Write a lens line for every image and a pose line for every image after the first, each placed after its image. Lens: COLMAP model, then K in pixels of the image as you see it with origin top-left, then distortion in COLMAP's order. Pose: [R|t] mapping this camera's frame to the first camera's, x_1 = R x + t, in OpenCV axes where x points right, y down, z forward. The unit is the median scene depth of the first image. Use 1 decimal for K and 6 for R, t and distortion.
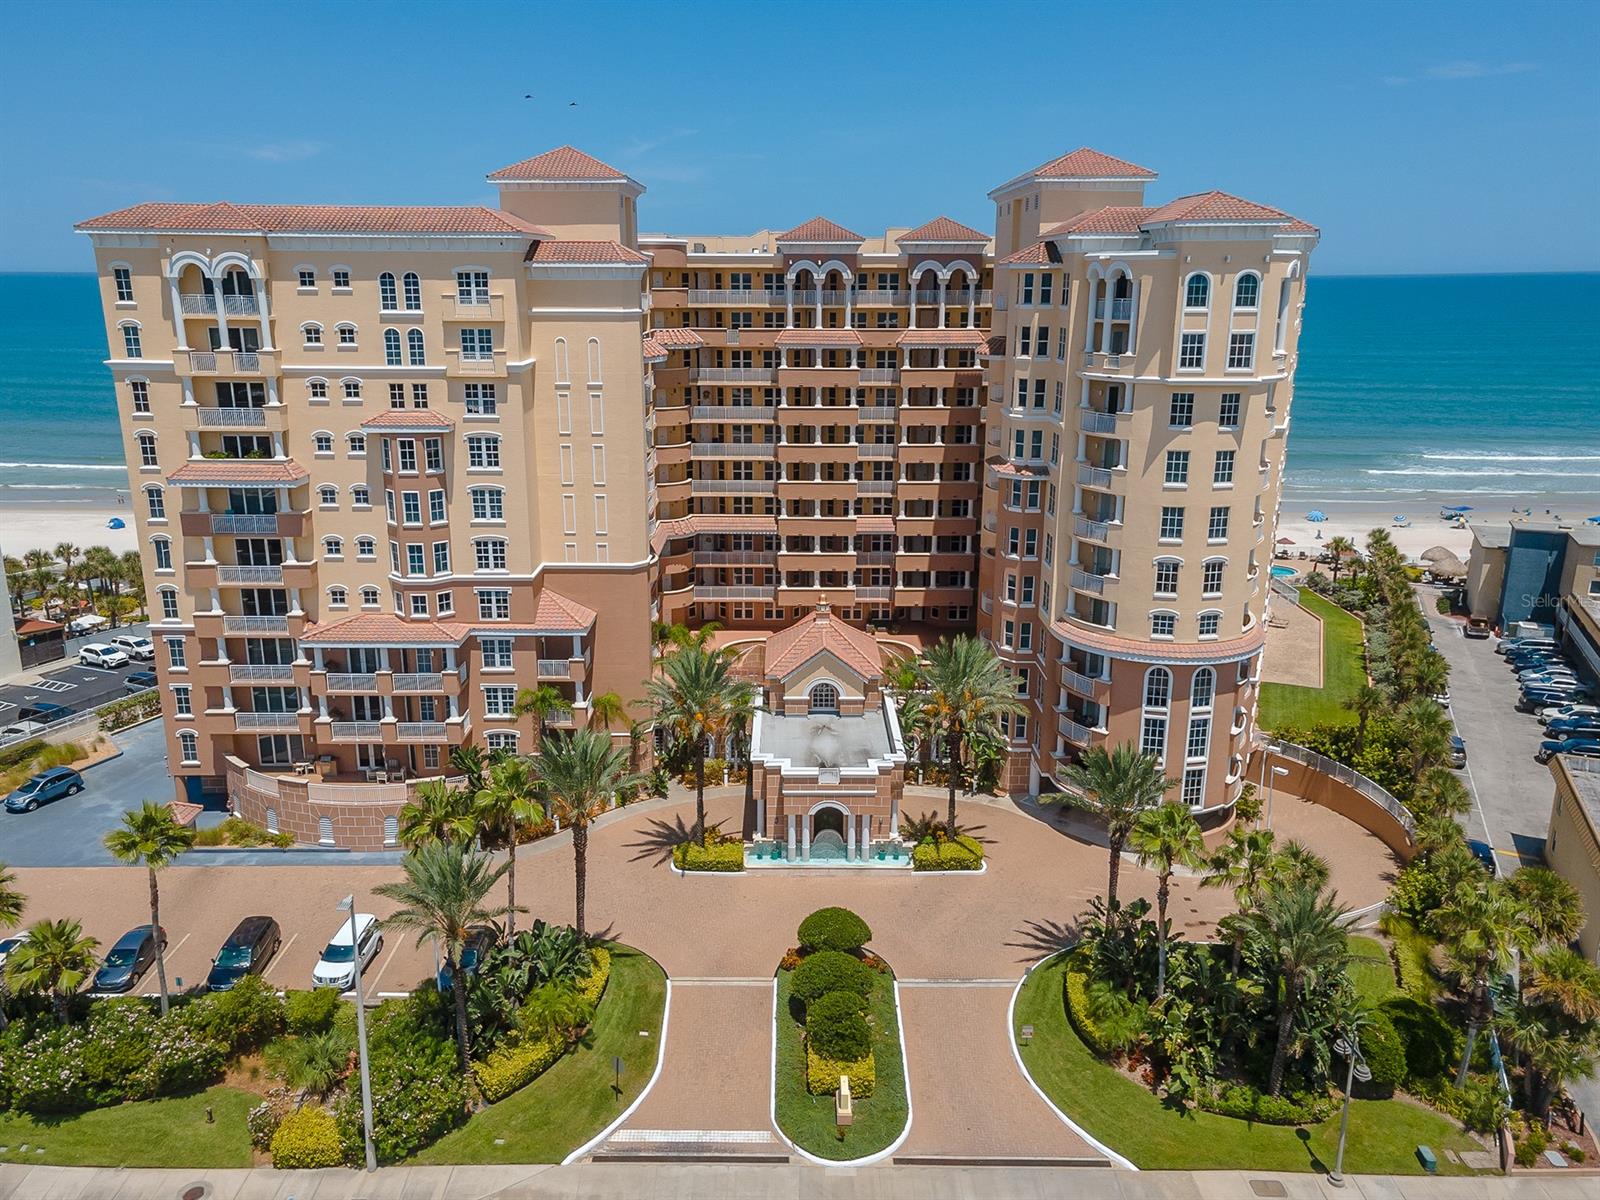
lens RADIAL K [[1180.2, 0, 777.8], [0, 1180.2, 596.3], [0, 0, 1]] dist [-0.020990, 0.143465]
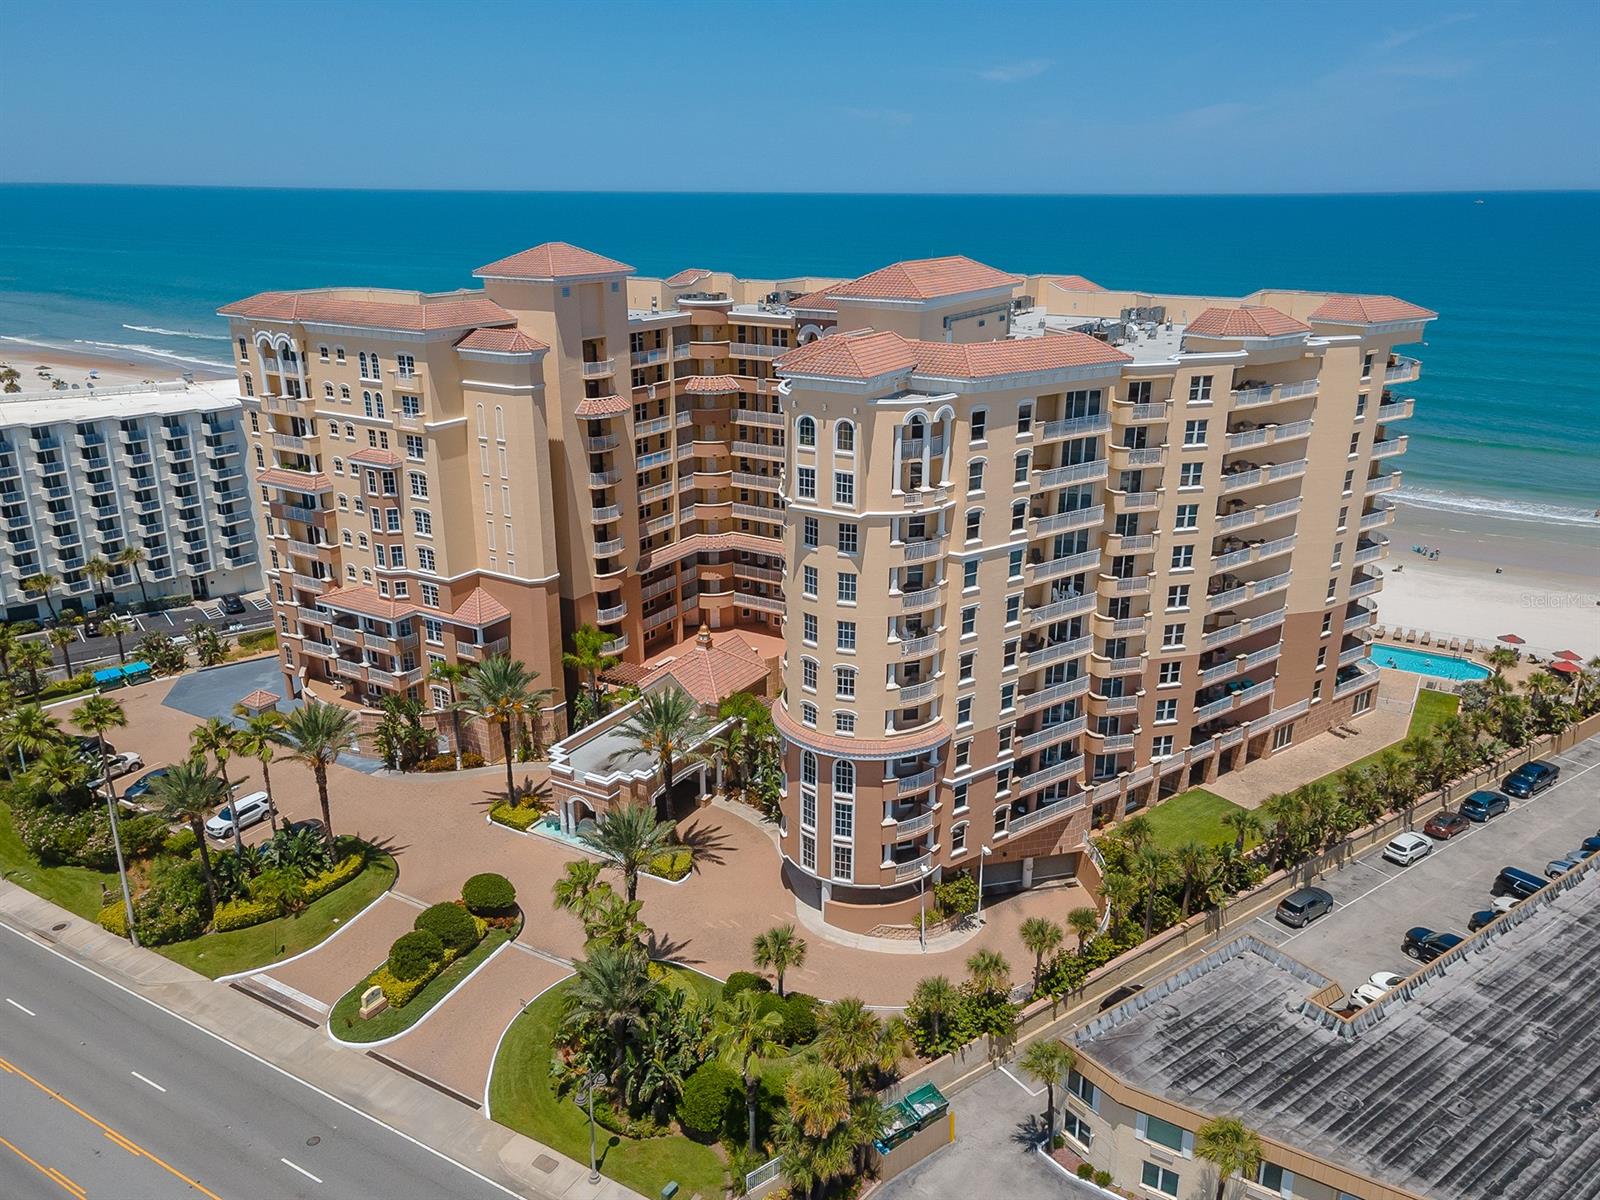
lens RADIAL K [[1173.6, 0, 800.0], [0, 1173.6, 600.0], [0, 0, 1]] dist [0.034377, -0.001370]
pose [[0.868900, 0.163929, -0.467055, 0.801107], [-0.129886, 0.986013, 0.104437, -0.193864], [0.477643, -0.030081, 0.878039, 0.014345]]
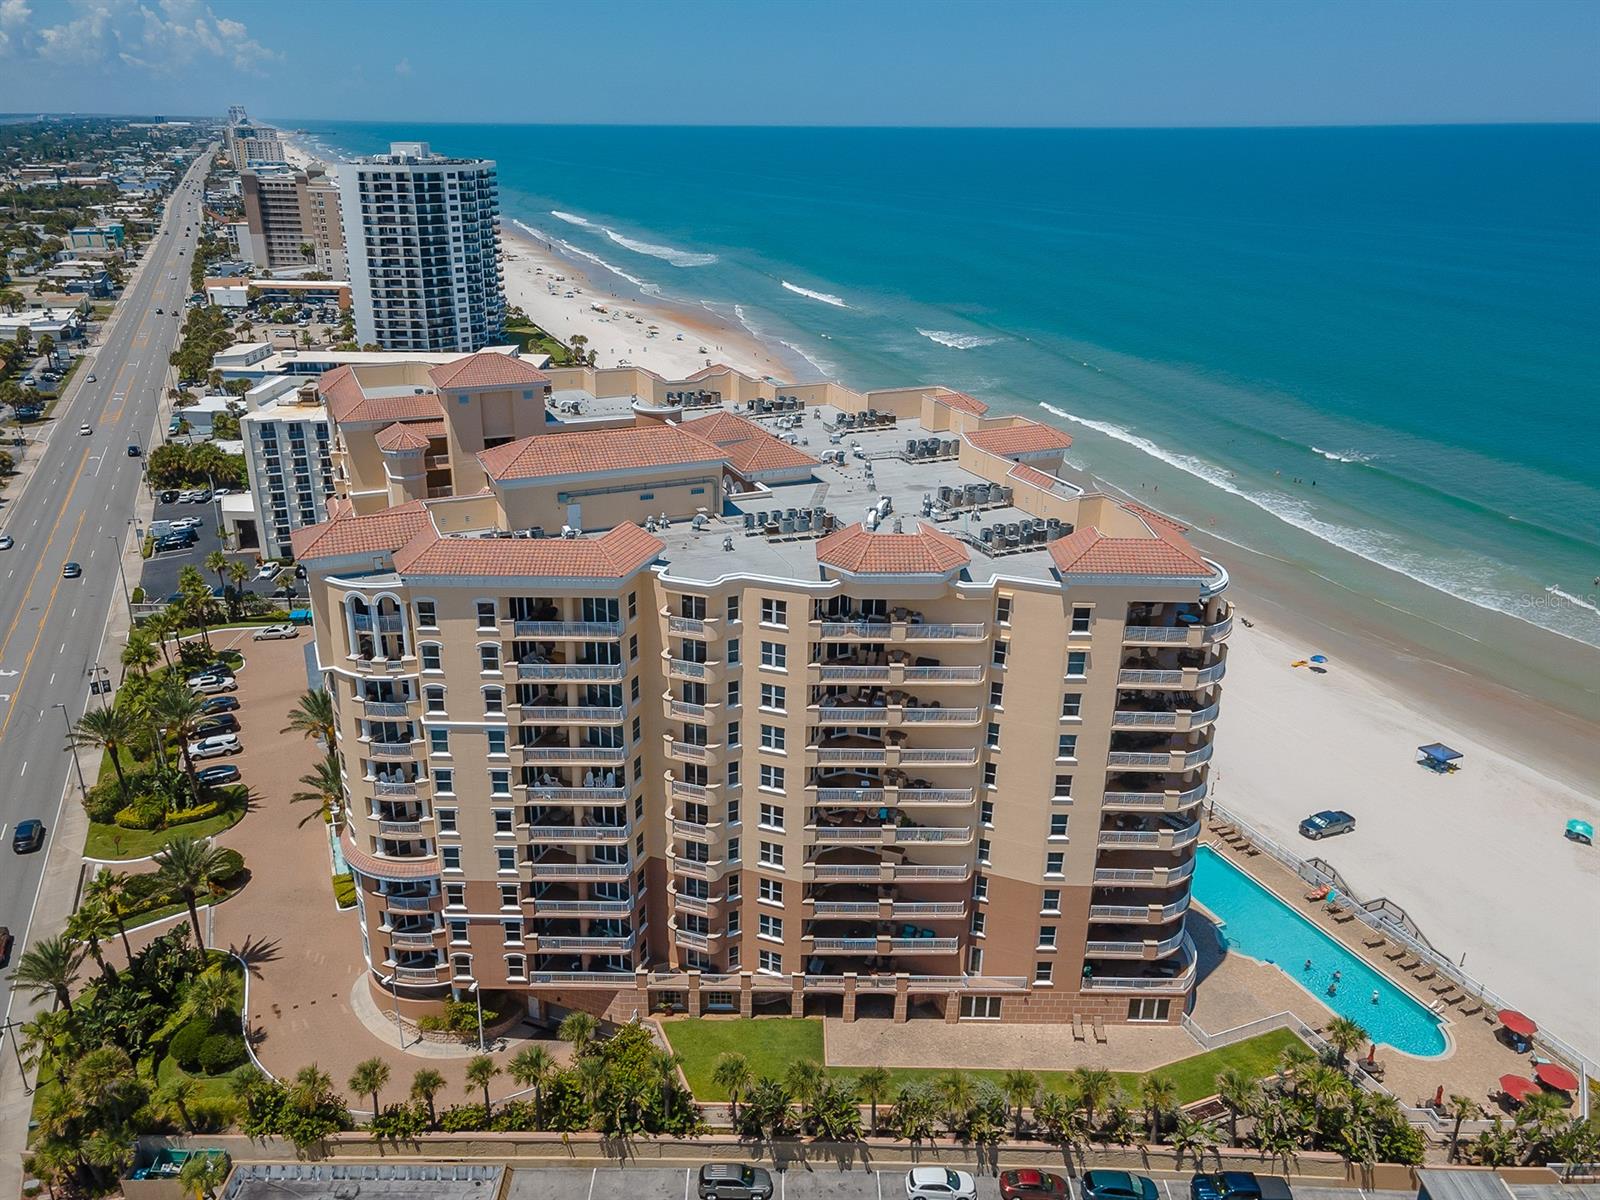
lens RADIAL K [[1172.3, 0, 777.1], [0, 1172.3, 591.5], [0, 0, 1]] dist [0.029910, 0.002935]
pose [[0.406080, 0.336502, -0.849626, 1.515860], [-0.244313, 0.935869, 0.253890, -0.646078], [0.880574, 0.104475, 0.462250, 0.774749]]
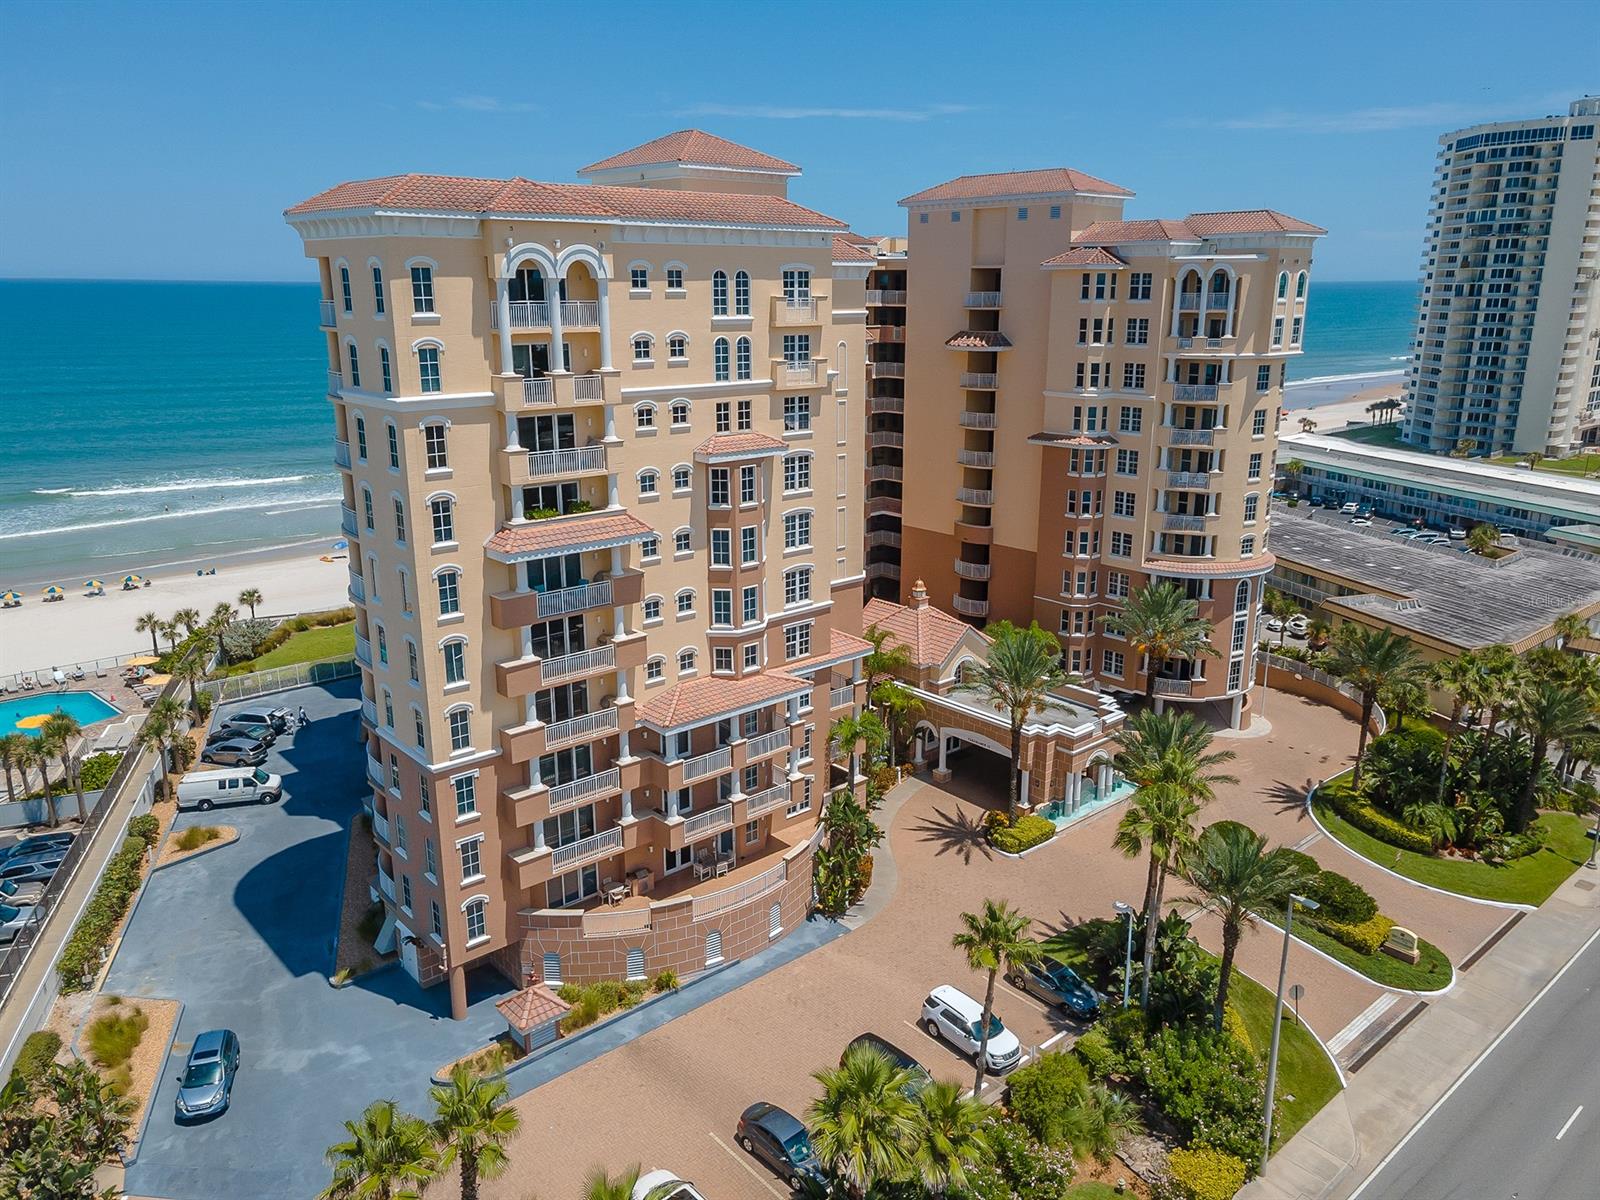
lens RADIAL K [[1173.5, 0, 800.0], [0, 1173.5, 600.0], [0, 0, 1]] dist [0.058130, -0.000939]
pose [[0.737400, -0.176524, 0.651982, -0.861496], [0.173618, 0.982350, 0.069607, -0.090393], [-0.652762, 0.061868, 0.755032, 0.335981]]
